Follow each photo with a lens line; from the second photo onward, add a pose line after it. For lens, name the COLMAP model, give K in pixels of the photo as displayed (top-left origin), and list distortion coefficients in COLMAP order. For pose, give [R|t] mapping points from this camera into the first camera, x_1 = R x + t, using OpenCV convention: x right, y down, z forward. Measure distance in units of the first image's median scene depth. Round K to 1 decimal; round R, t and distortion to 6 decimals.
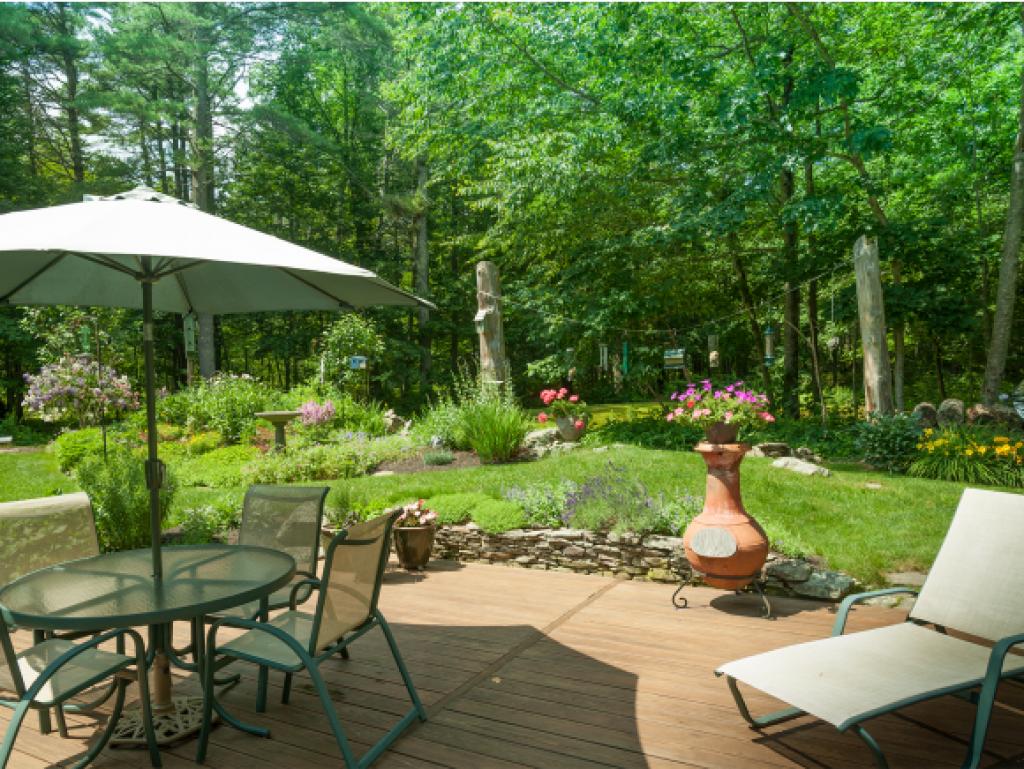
lens RADIAL K [[699.8, 0, 516.9], [0, 699.8, 377.1], [0, 0, 1]] dist [0.047275, -0.010868]
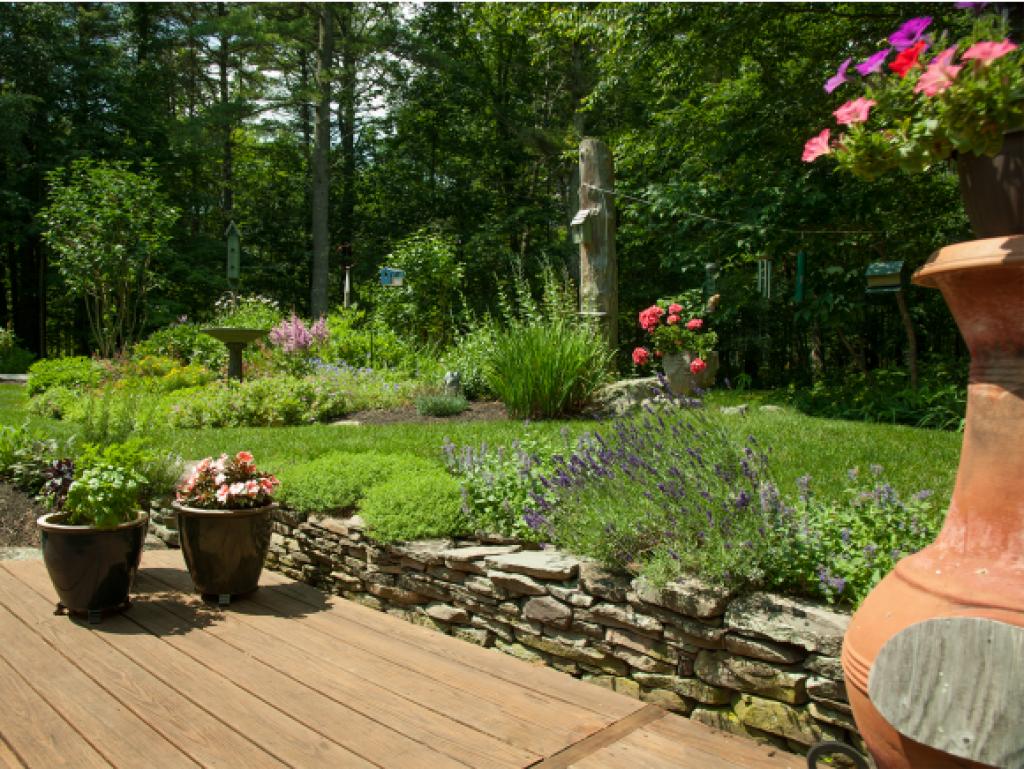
lens RADIAL K [[752.8, 0, 501.0], [0, 752.8, 387.2], [0, 0, 1]] dist [-0.075604, 0.006965]
pose [[0.964067, 0.045462, -0.261740, 0.153344], [-0.037460, 0.998668, 0.035480, 0.113599], [0.263004, -0.024400, 0.964486, 0.601336]]
